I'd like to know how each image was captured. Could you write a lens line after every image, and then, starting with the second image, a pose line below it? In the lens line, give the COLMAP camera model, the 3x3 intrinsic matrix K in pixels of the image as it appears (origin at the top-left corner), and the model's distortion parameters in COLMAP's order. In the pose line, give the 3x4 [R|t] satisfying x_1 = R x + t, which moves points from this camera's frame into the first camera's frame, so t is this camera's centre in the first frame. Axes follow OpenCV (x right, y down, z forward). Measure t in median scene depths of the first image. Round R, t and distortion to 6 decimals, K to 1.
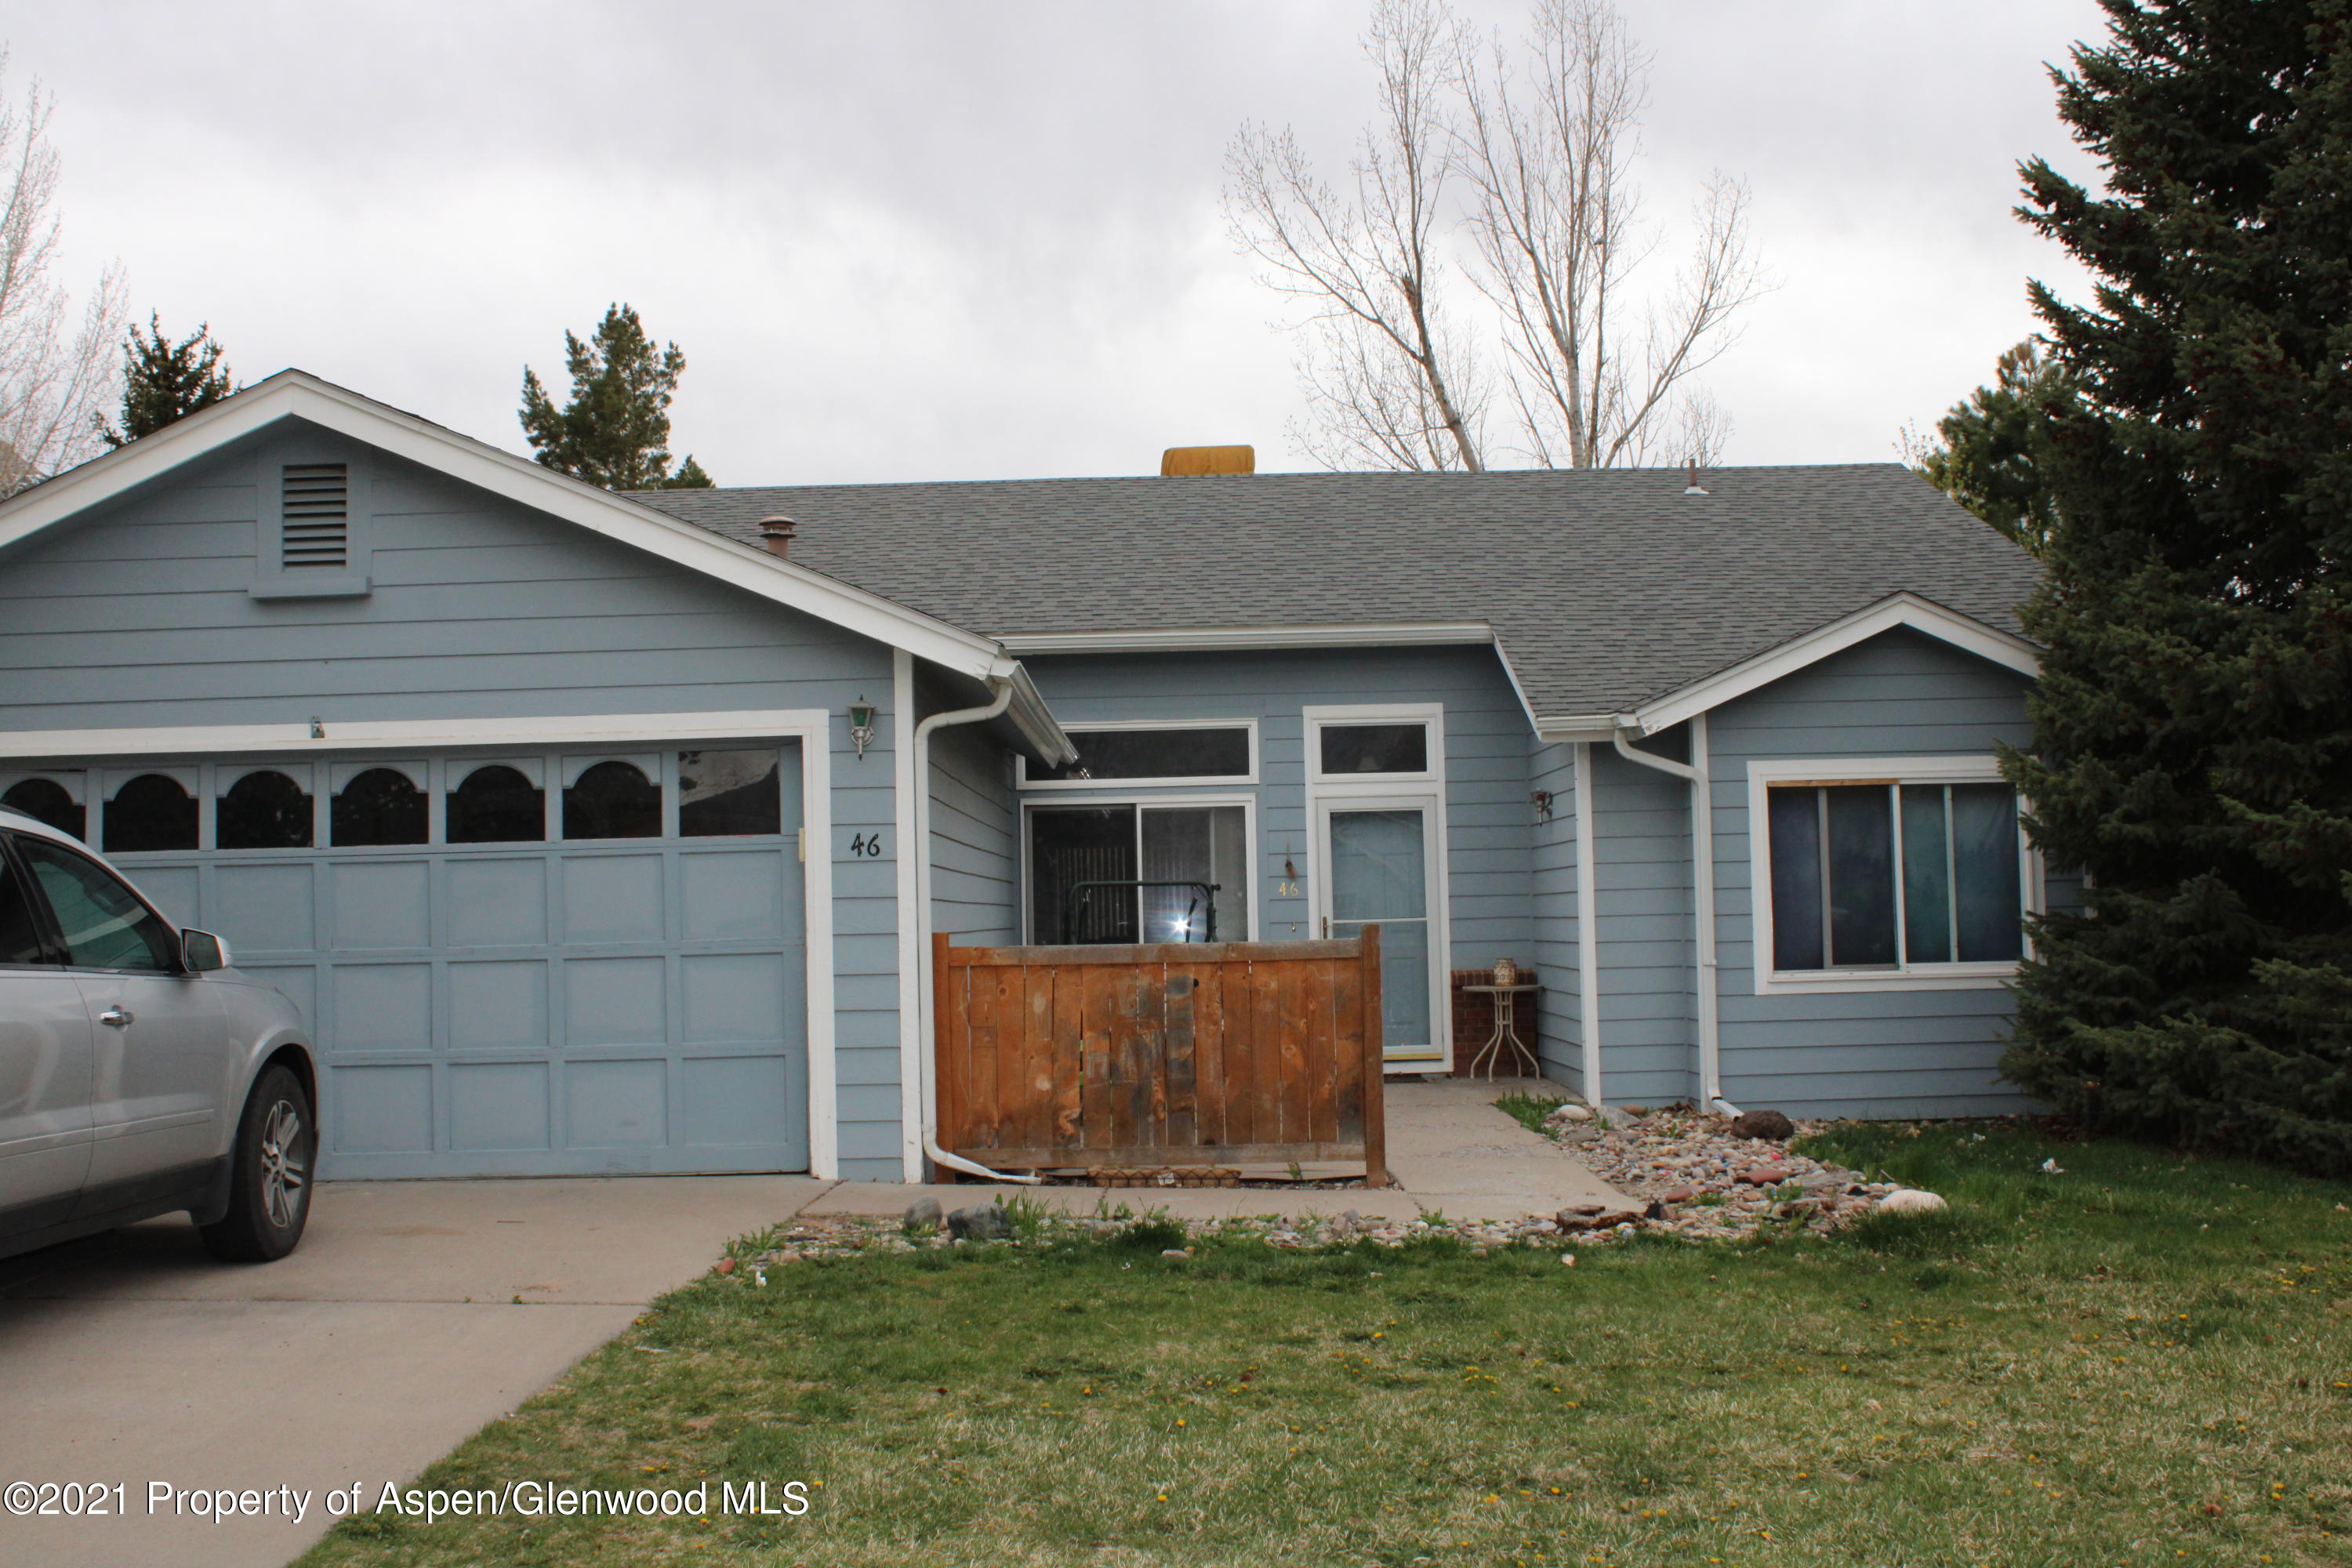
lens RADIAL K [[2300.8, 0, 1176.0], [0, 2300.8, 784.0], [0, 0, 1]] dist [-0.086667, 0.027562]
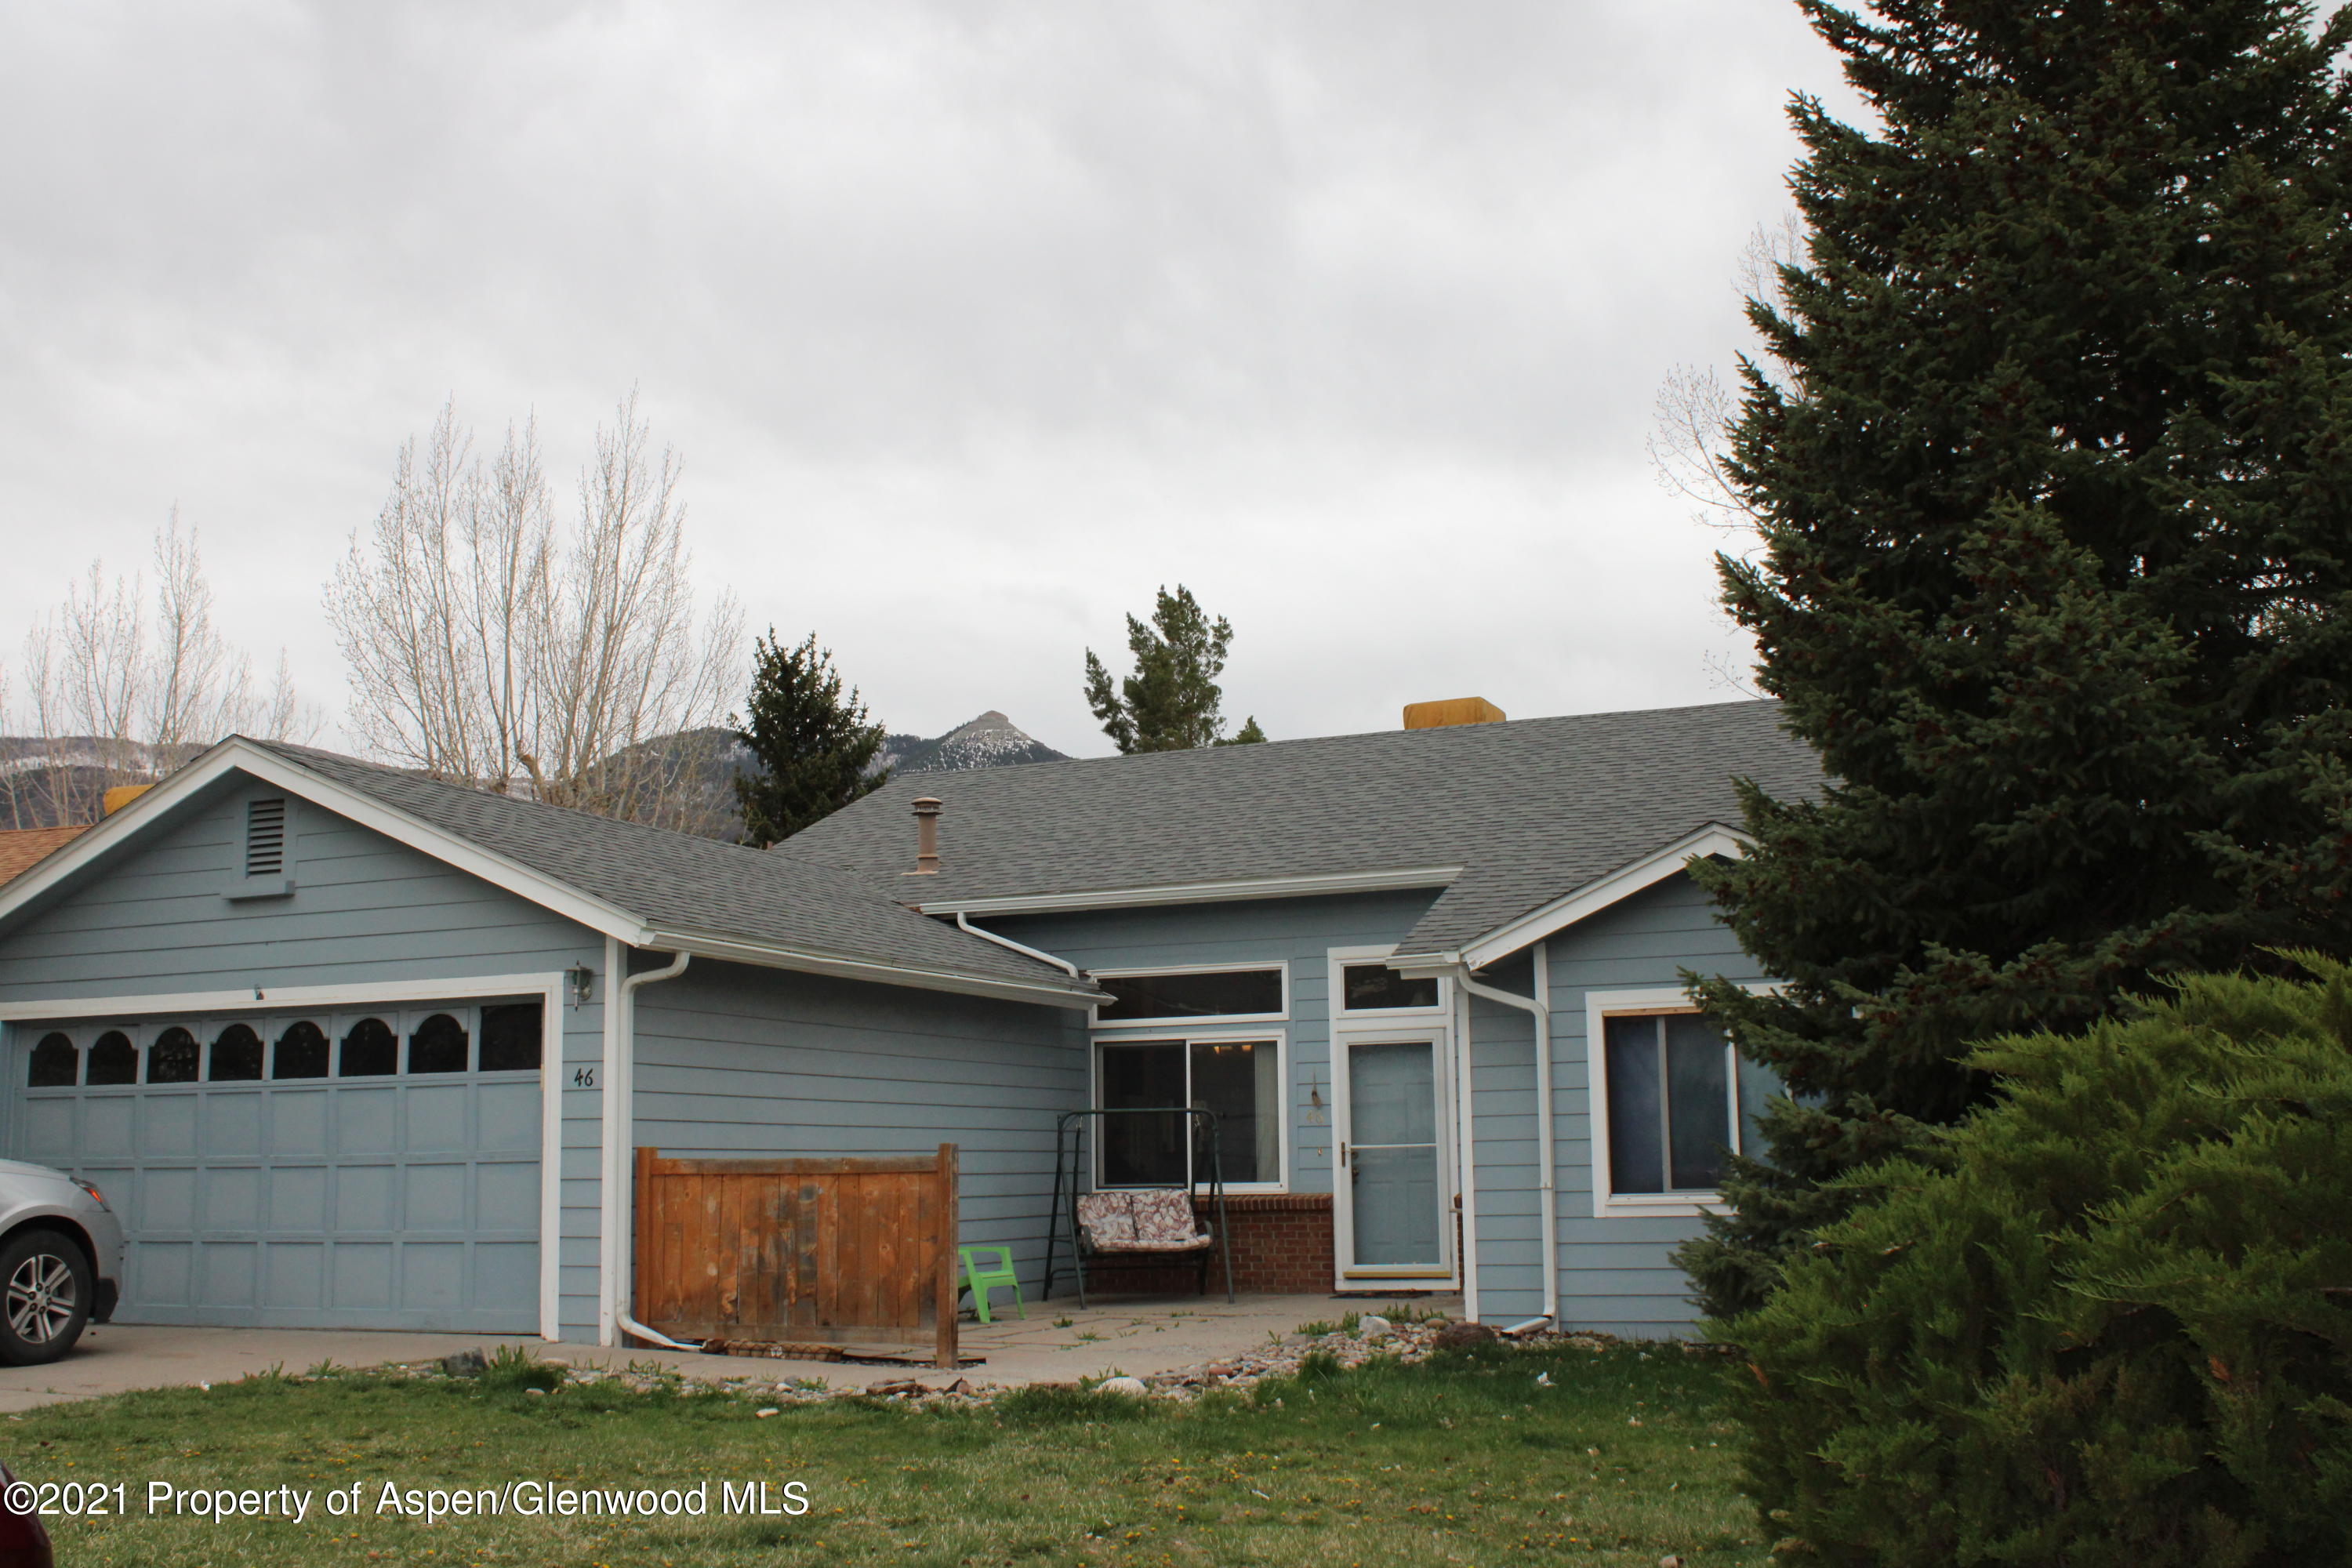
lens RADIAL K [[2300.8, 0, 1176.0], [0, 2300.8, 784.0], [0, 0, 1]] dist [-0.086667, 0.027562]
pose [[0.925924, -0.053948, -0.373837, 0.640294], [0.016214, 0.994512, -0.103356, 0.000761], [0.377362, 0.089638, 0.921717, -0.063919]]
